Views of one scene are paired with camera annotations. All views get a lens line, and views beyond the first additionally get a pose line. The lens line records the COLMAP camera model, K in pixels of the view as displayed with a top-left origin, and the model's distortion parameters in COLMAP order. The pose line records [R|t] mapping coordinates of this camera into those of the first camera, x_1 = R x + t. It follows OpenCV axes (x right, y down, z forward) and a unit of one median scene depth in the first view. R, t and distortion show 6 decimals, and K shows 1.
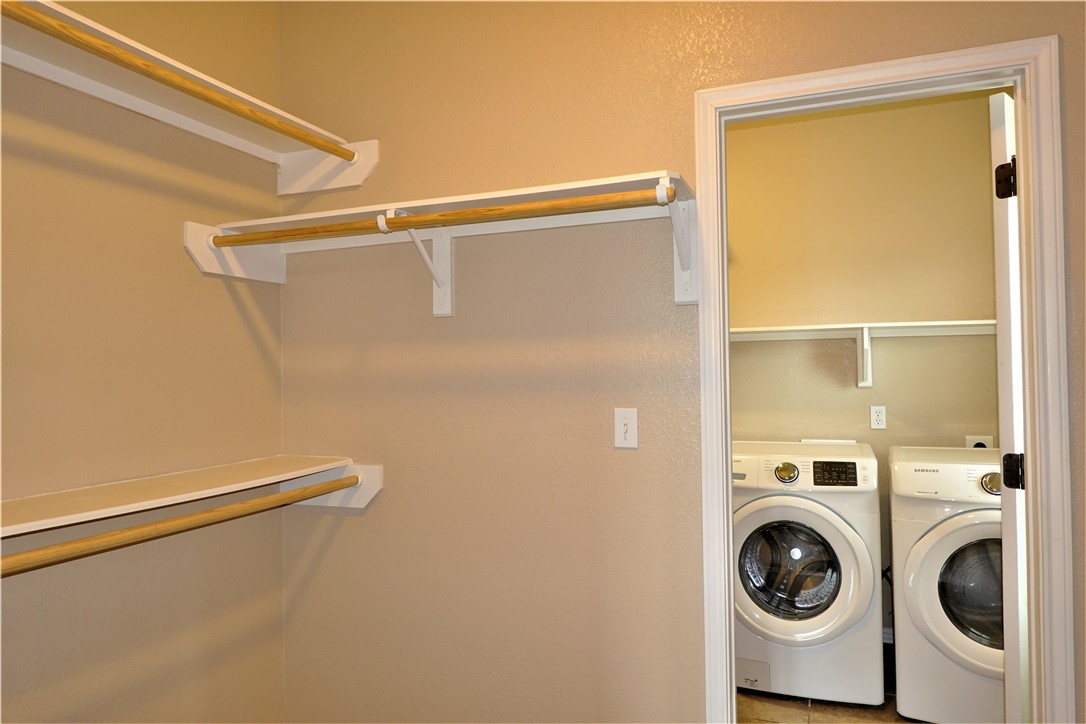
lens RADIAL K [[722.6, 0, 539.8], [0, 722.6, 360.0], [0, 0, 1]] dist [-0.004919, -0.000146]
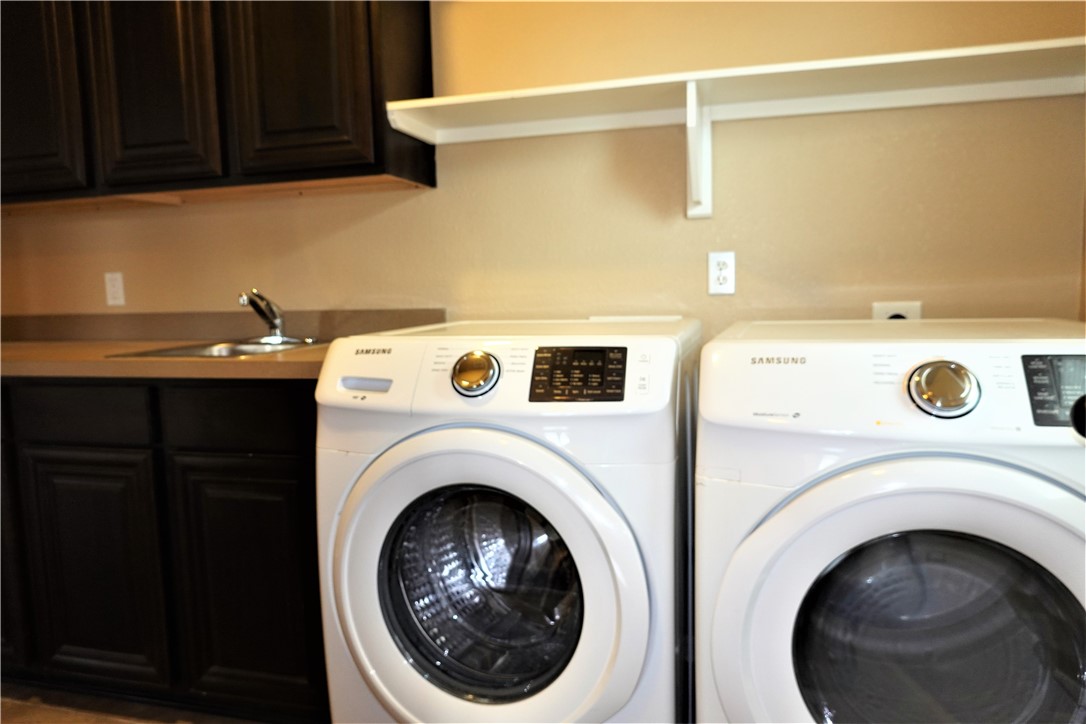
lens RADIAL K [[722.6, 0, 544.8], [0, 722.6, 365.1], [0, 0, 1]] dist [-0.004919, -0.000146]
pose [[0.994136, -0.019655, 0.106337, 0.343850], [0.006509, 0.992437, 0.122582, 0.100070], [-0.107942, -0.121171, 0.986745, 0.583293]]
